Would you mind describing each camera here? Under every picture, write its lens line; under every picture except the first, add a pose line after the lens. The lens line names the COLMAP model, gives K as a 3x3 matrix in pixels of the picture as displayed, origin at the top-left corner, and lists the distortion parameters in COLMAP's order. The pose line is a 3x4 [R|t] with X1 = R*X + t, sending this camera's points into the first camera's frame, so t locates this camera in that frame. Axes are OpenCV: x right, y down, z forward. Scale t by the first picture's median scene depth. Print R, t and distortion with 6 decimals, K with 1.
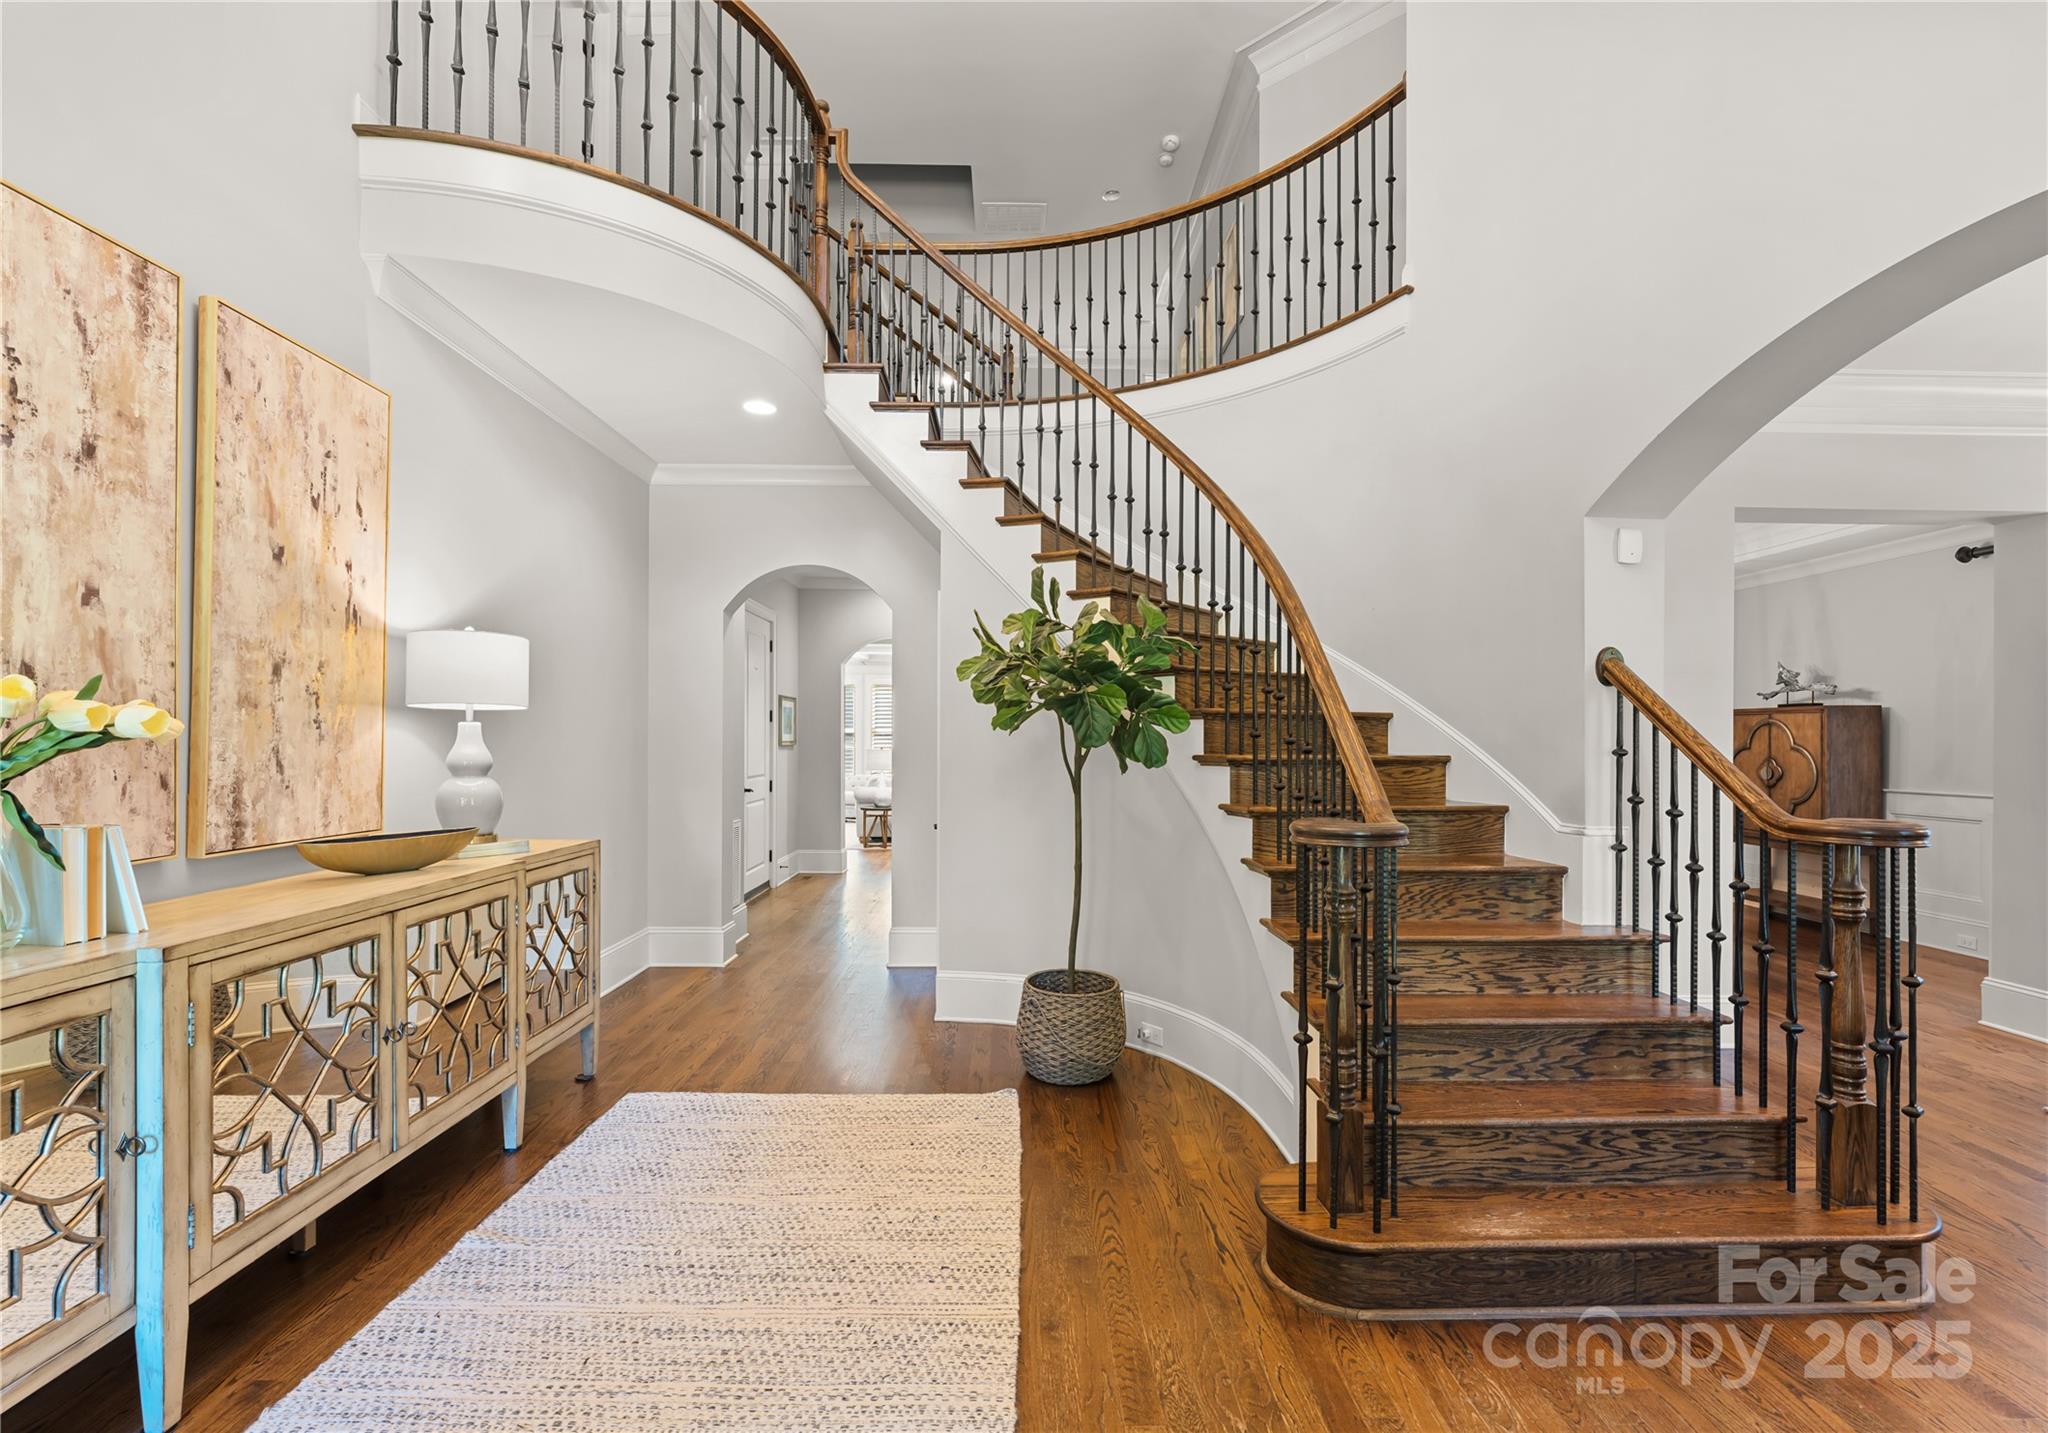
lens RADIAL K [[919.3, 0, 1027.2], [0, 919.3, 745.5], [0, 0, 1]] dist [-0.002420, -0.000009]
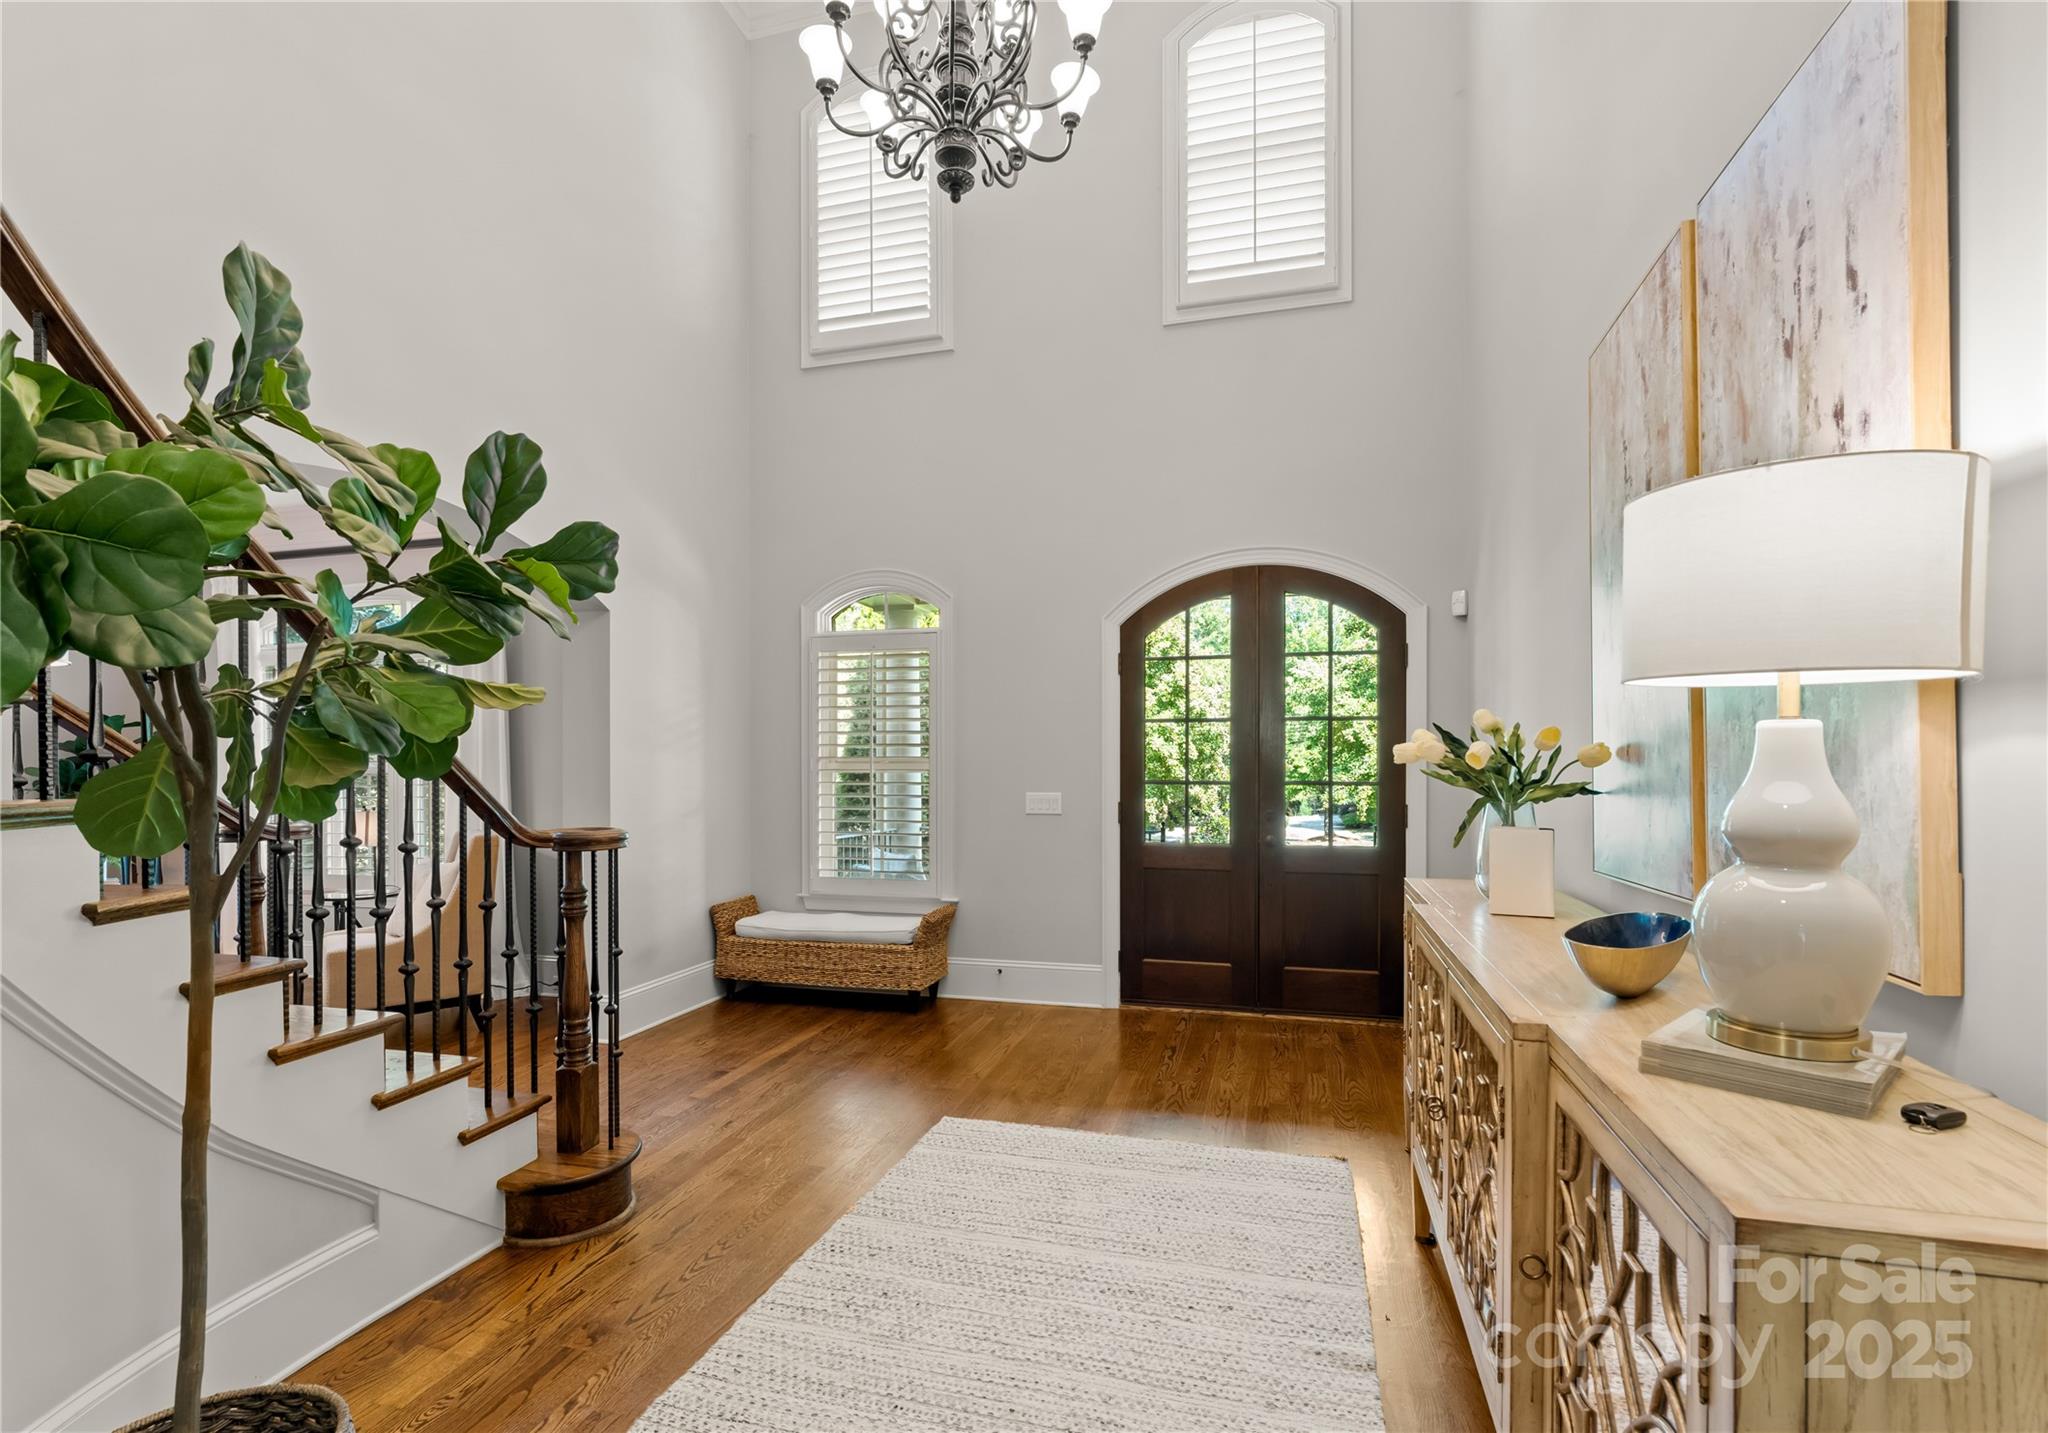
lens RADIAL K [[940.8, 0, 1026.1], [0, 940.8, 750.5], [0, 0, 1]] dist [-0.000013, -0.000008]
pose [[-0.955387, 0.001572, 0.295354, -0.475919], [0.002884, 0.999988, 0.004009, -0.017213], [-0.295344, 0.004682, -0.955380, 1.633253]]
